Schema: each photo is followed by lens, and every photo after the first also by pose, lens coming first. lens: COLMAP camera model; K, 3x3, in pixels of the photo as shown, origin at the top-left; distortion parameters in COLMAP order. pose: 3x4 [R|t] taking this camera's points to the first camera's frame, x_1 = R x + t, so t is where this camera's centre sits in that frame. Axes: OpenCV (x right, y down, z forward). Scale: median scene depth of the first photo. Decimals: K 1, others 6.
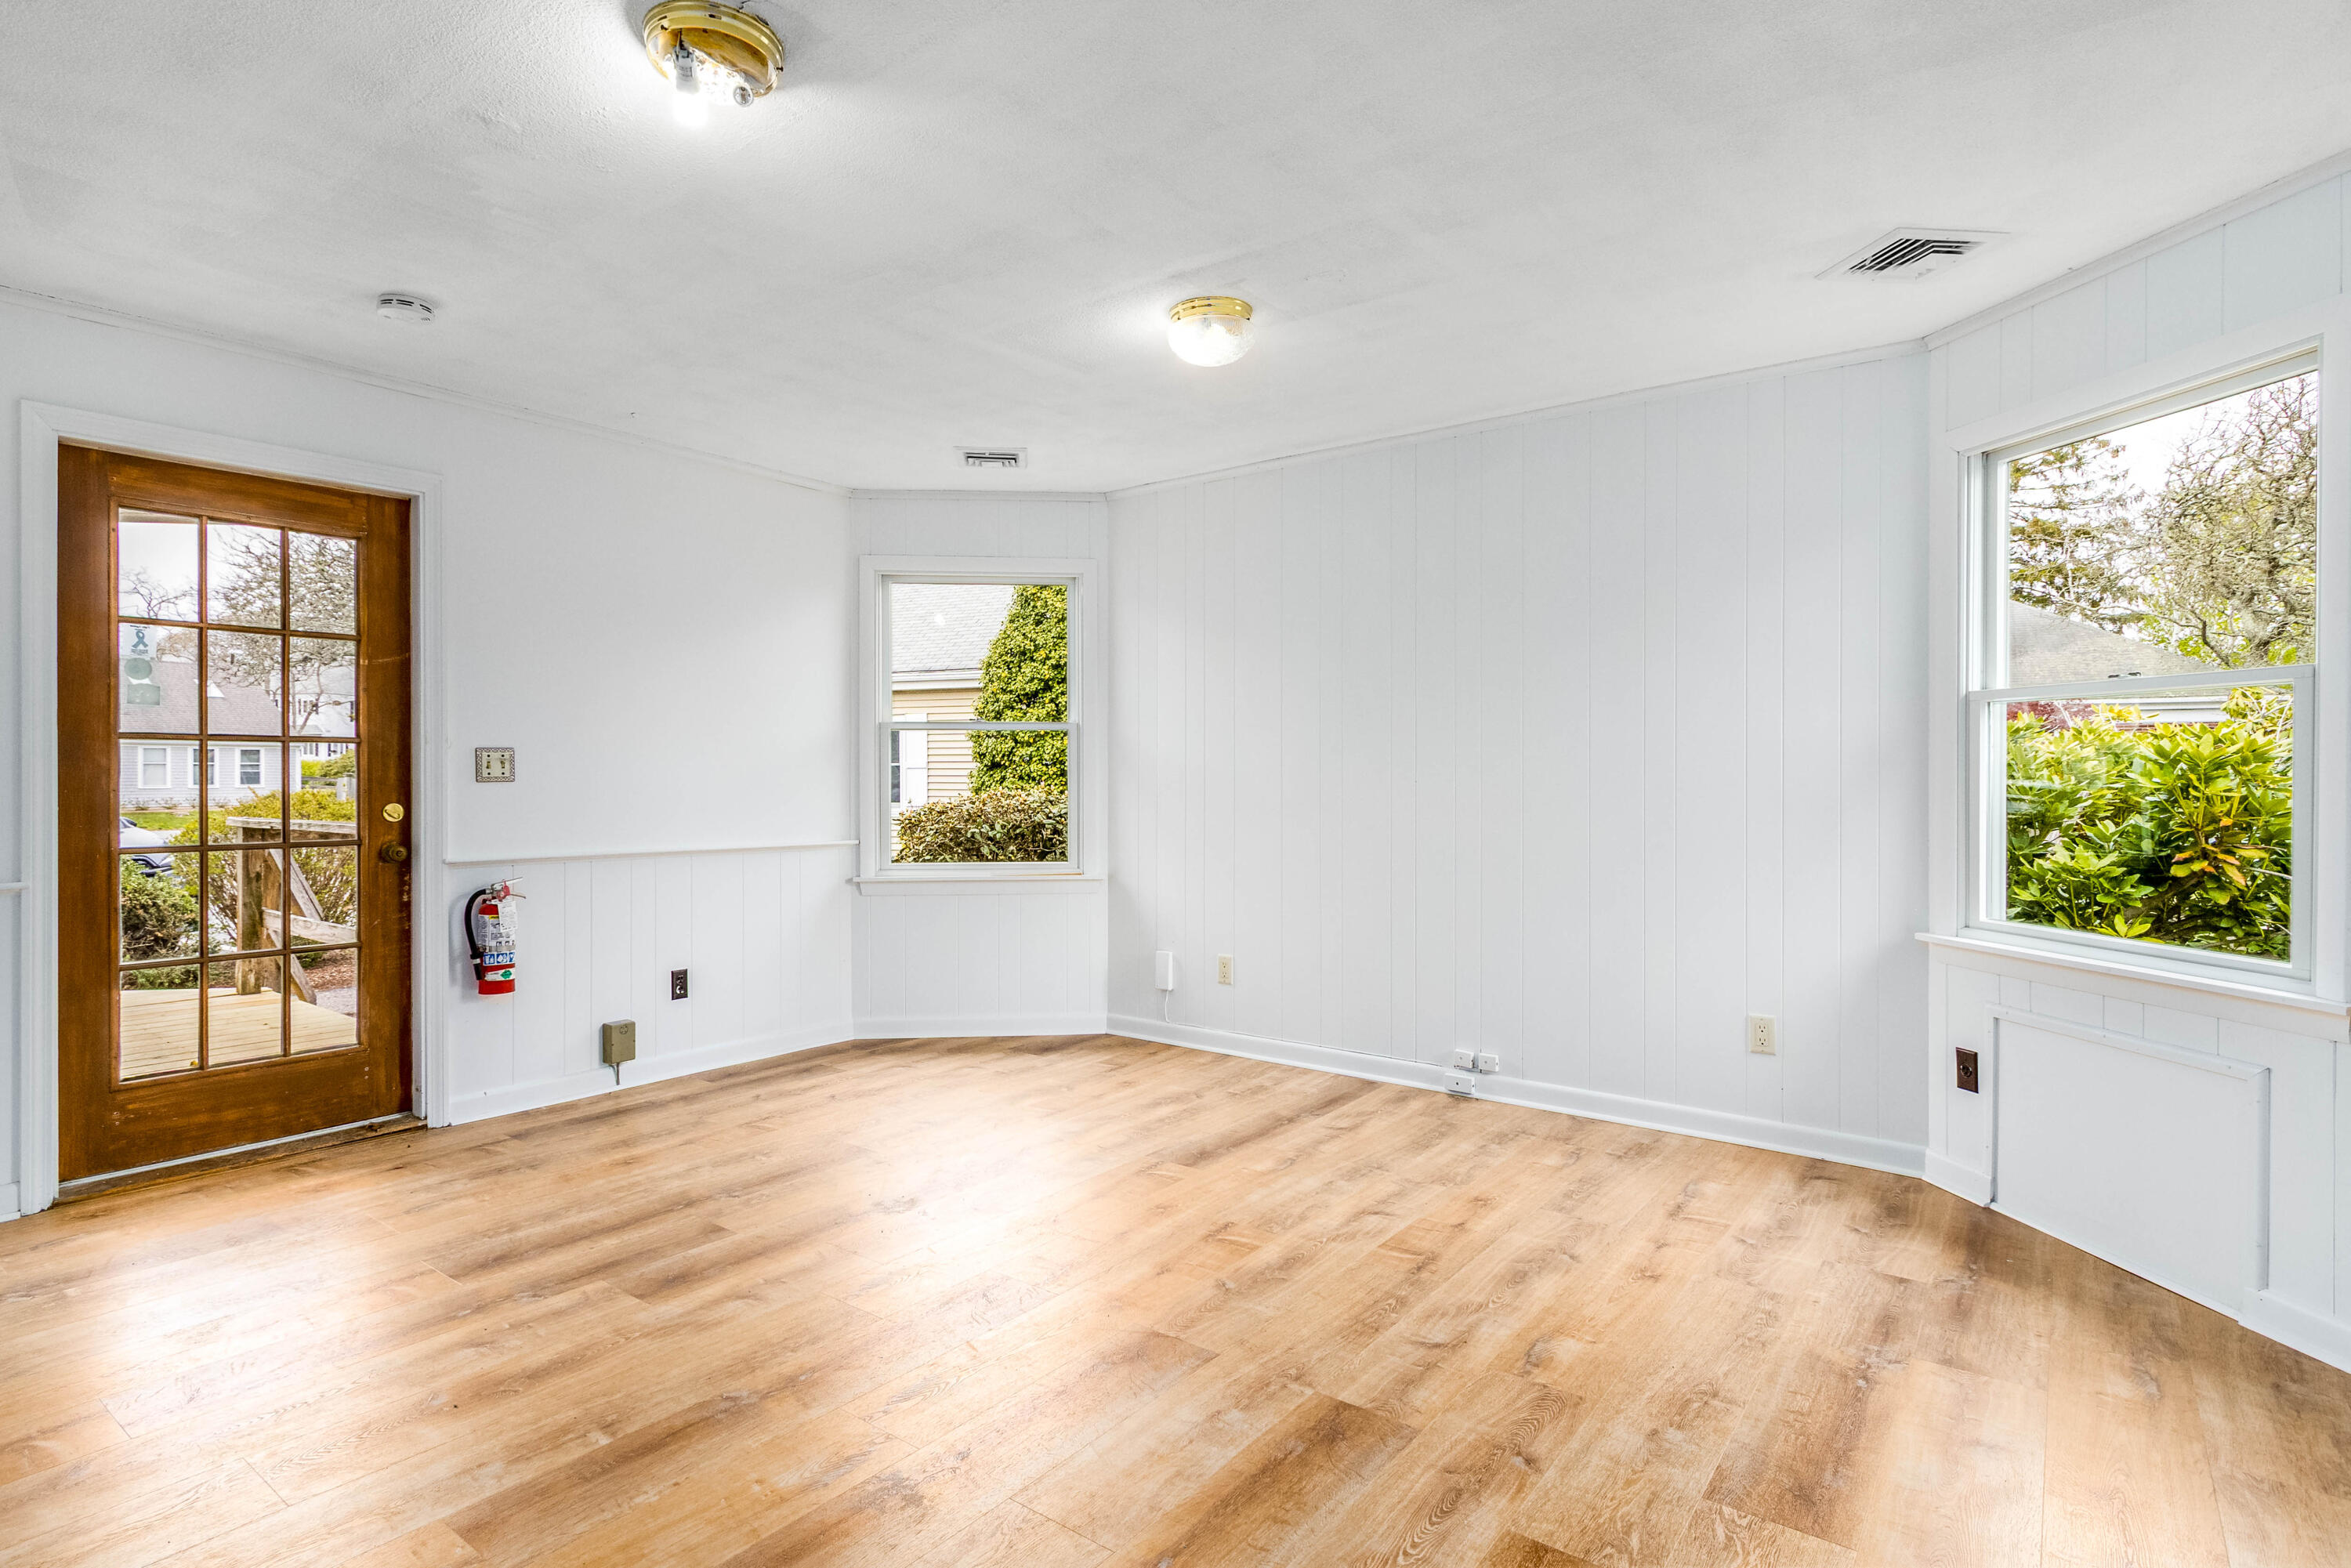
lens RADIAL K [[1205.2, 0, 1173.9], [0, 1205.2, 782.2], [0, 0, 1]] dist [-0.000549, -0.000729]
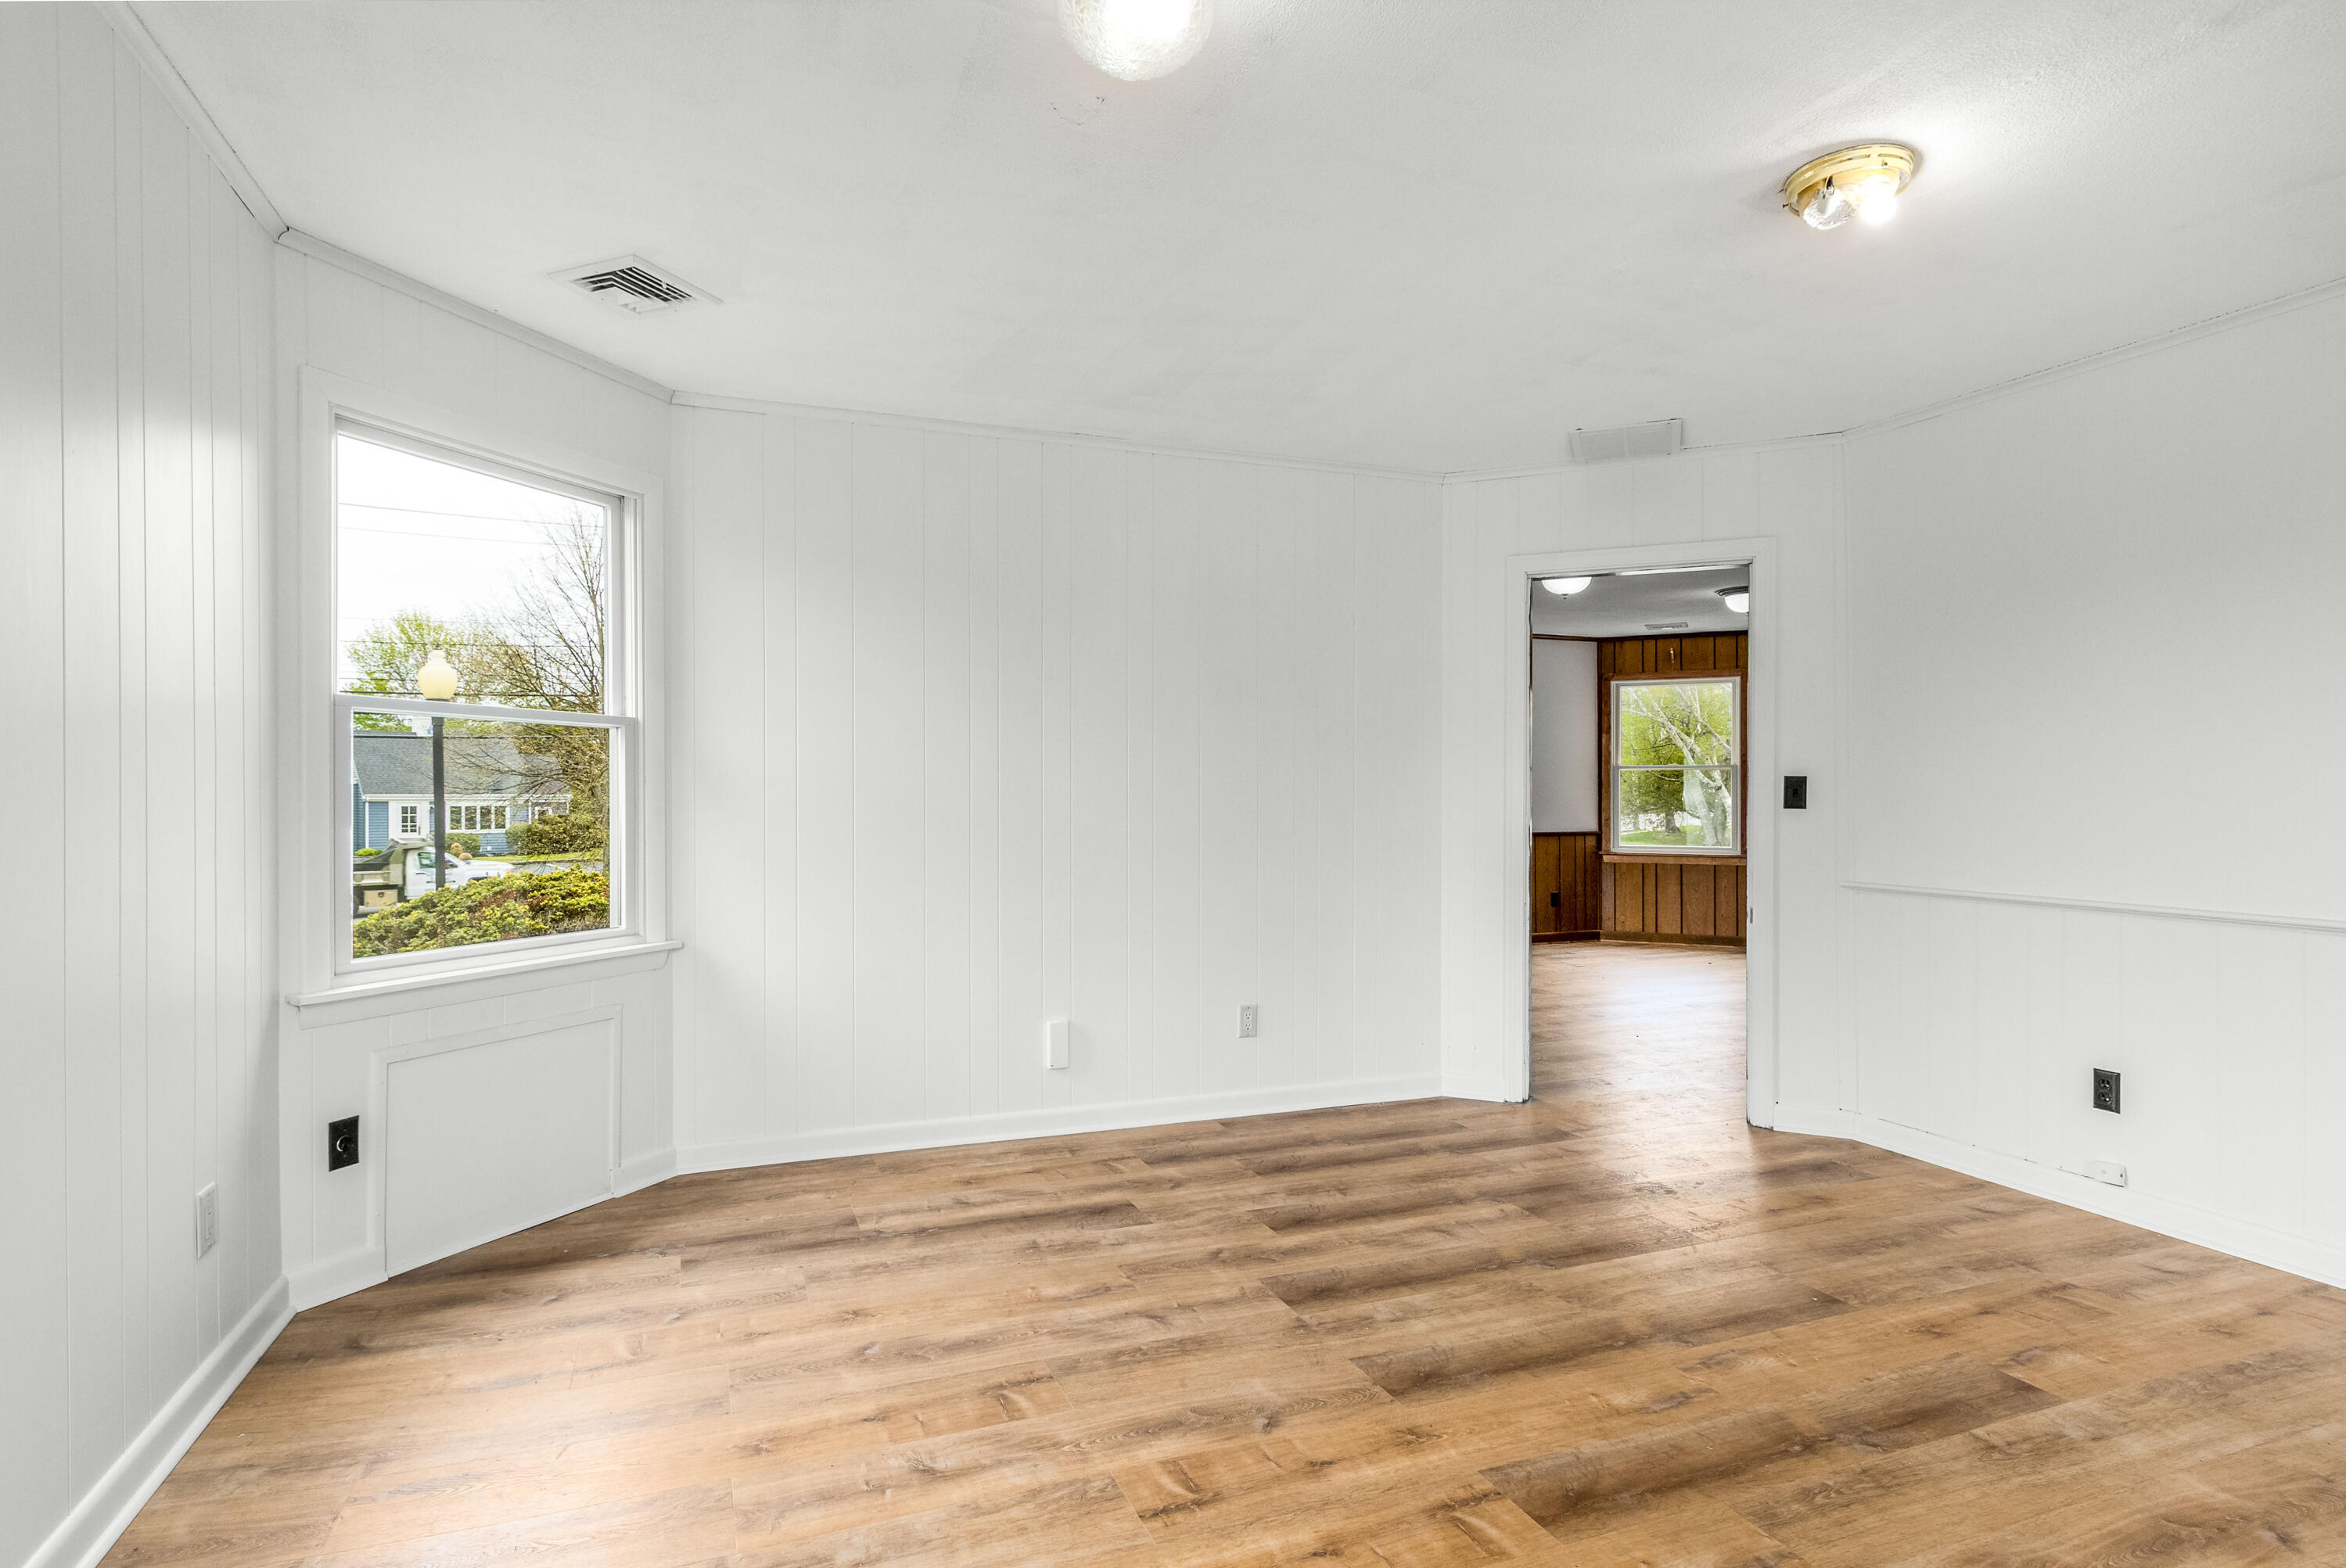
lens RADIAL K [[1182.4, 0, 1134.4], [0, 1182.4, 806.1], [0, 0, 1]] dist [0.000552, -0.001083]
pose [[-0.833340, -0.008415, 0.552697, -0.256120], [0.001787, 0.999838, 0.017917, -0.011078], [-0.552758, 0.015918, -0.833190, 1.362514]]
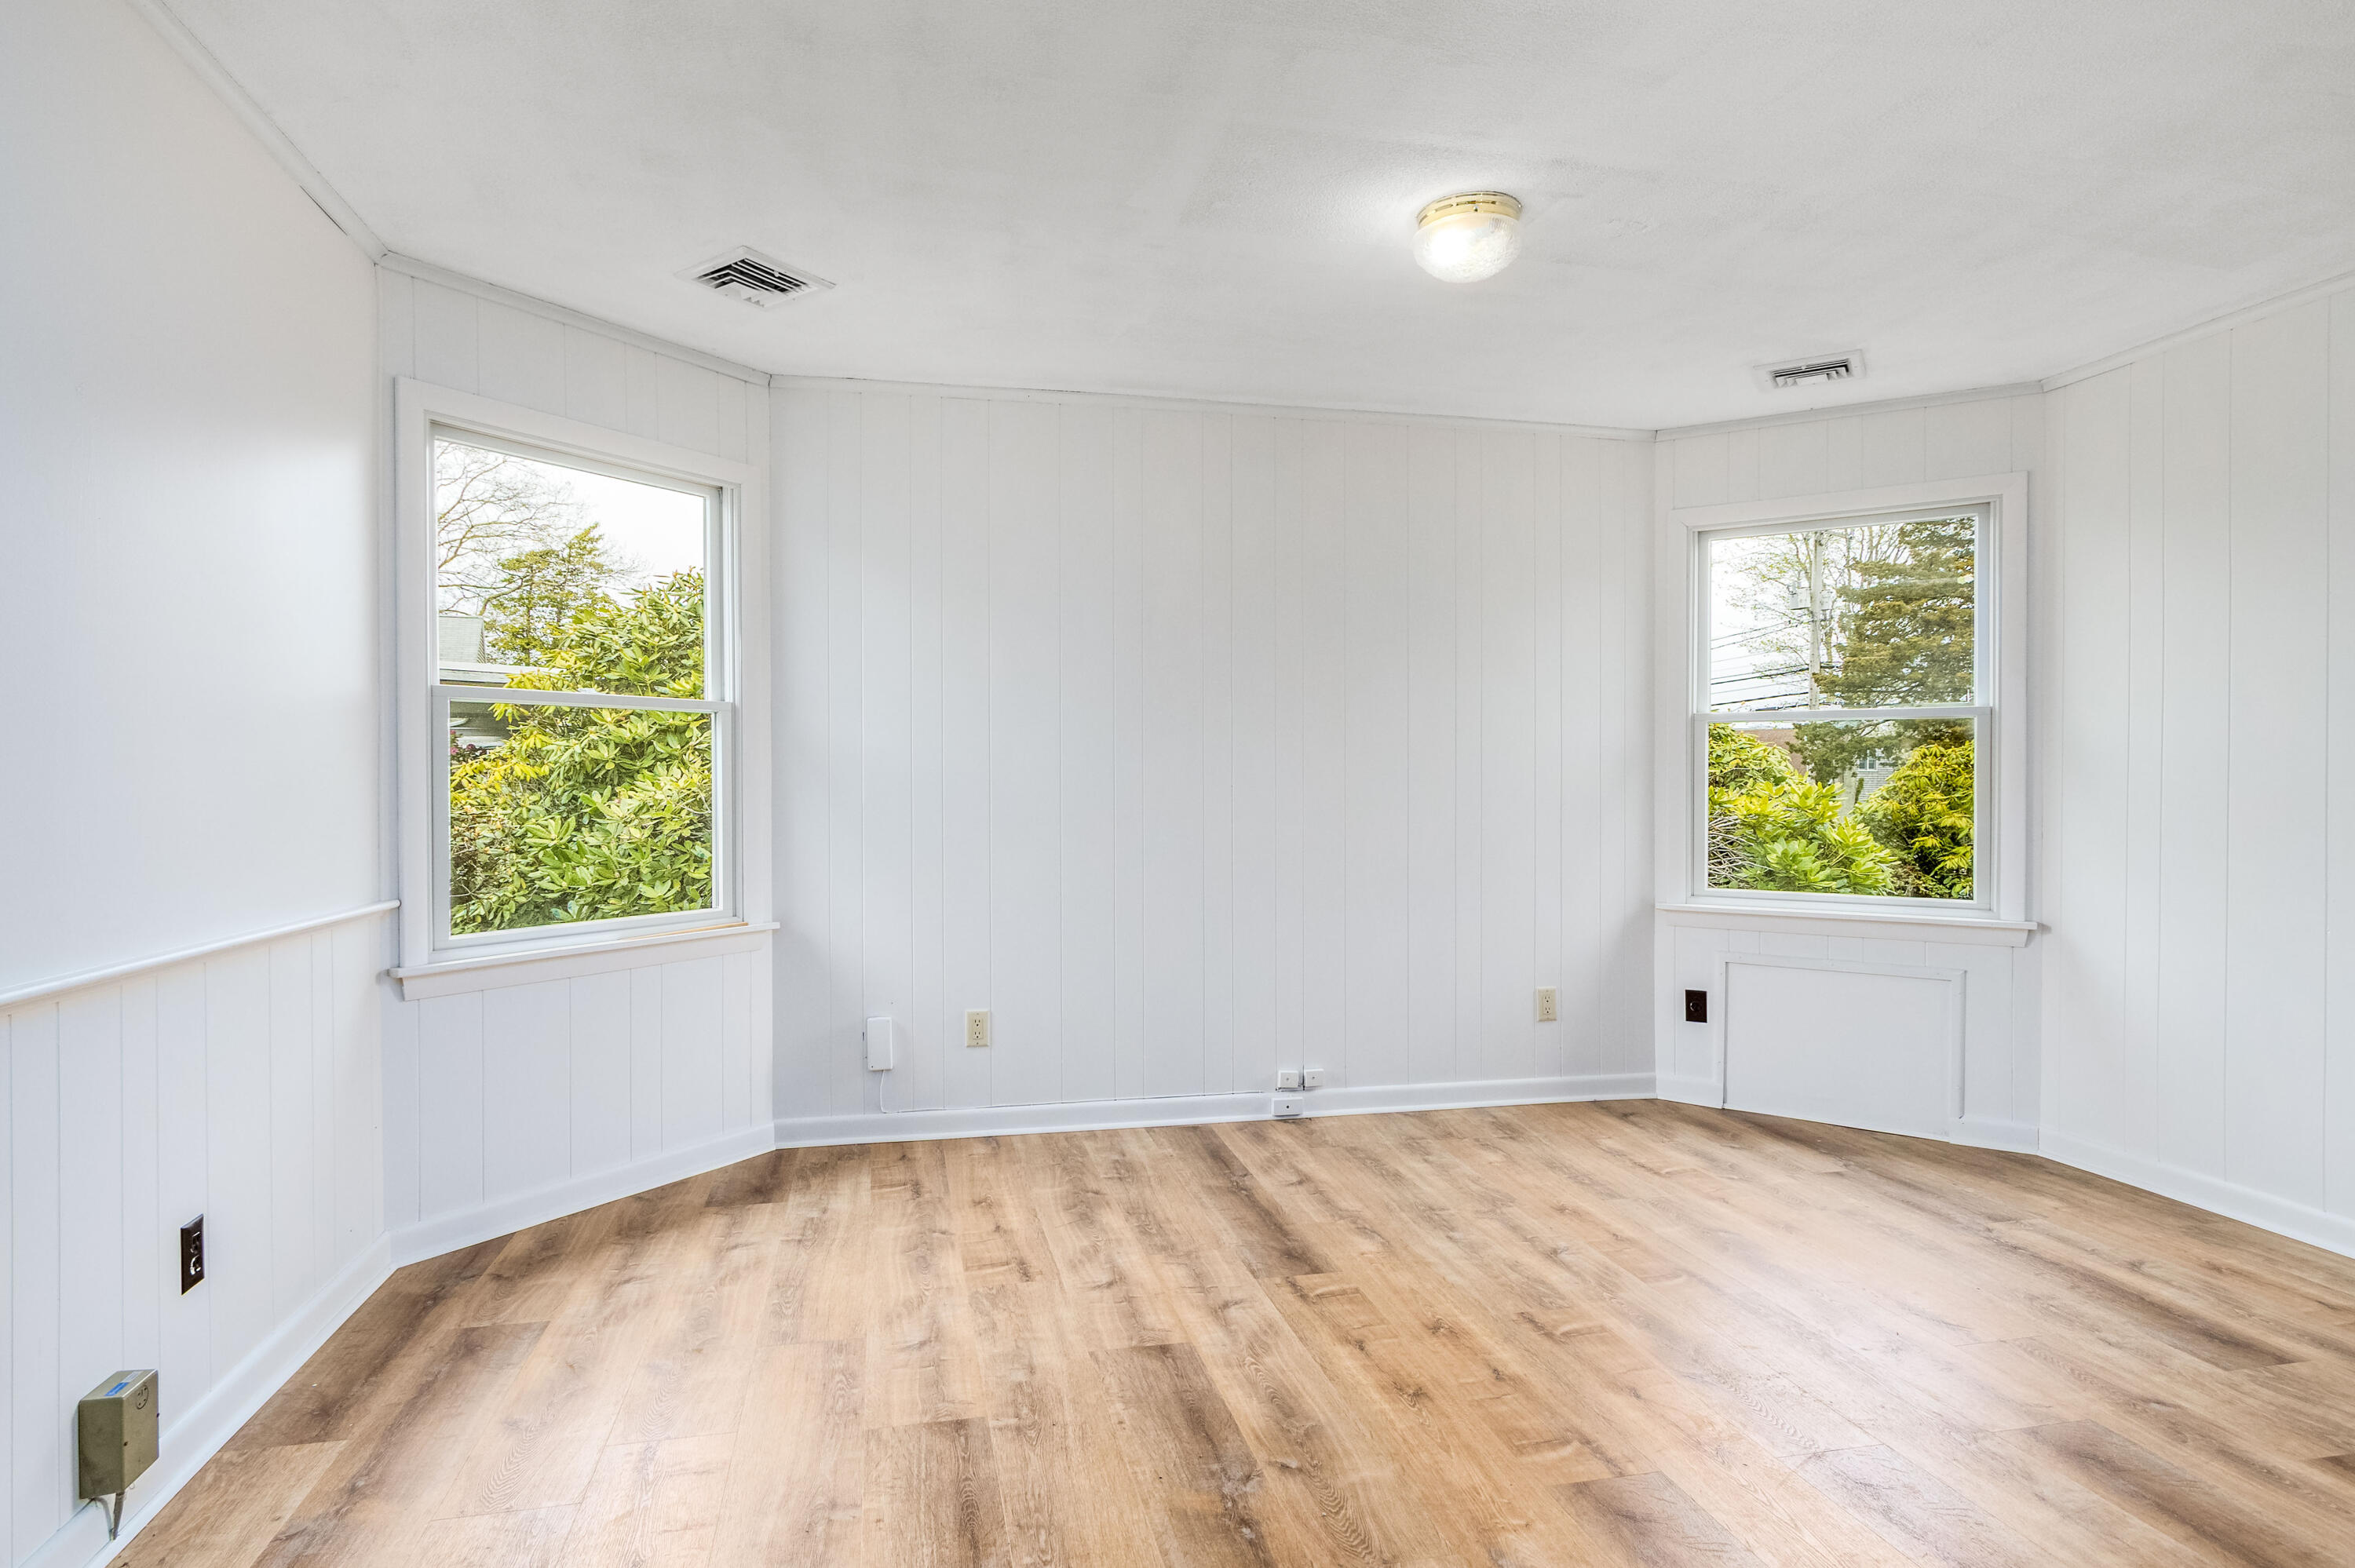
lens RADIAL K [[1186.9, 0, 1174.3], [0, 1186.9, 786.3], [0, 0, 1]] dist [0.000552, -0.001083]
pose [[0.653331, -0.004778, 0.757057, -0.660386], [0.005912, 0.999982, 0.001209, -0.001623], [-0.757049, 0.003685, 0.653347, 0.583575]]
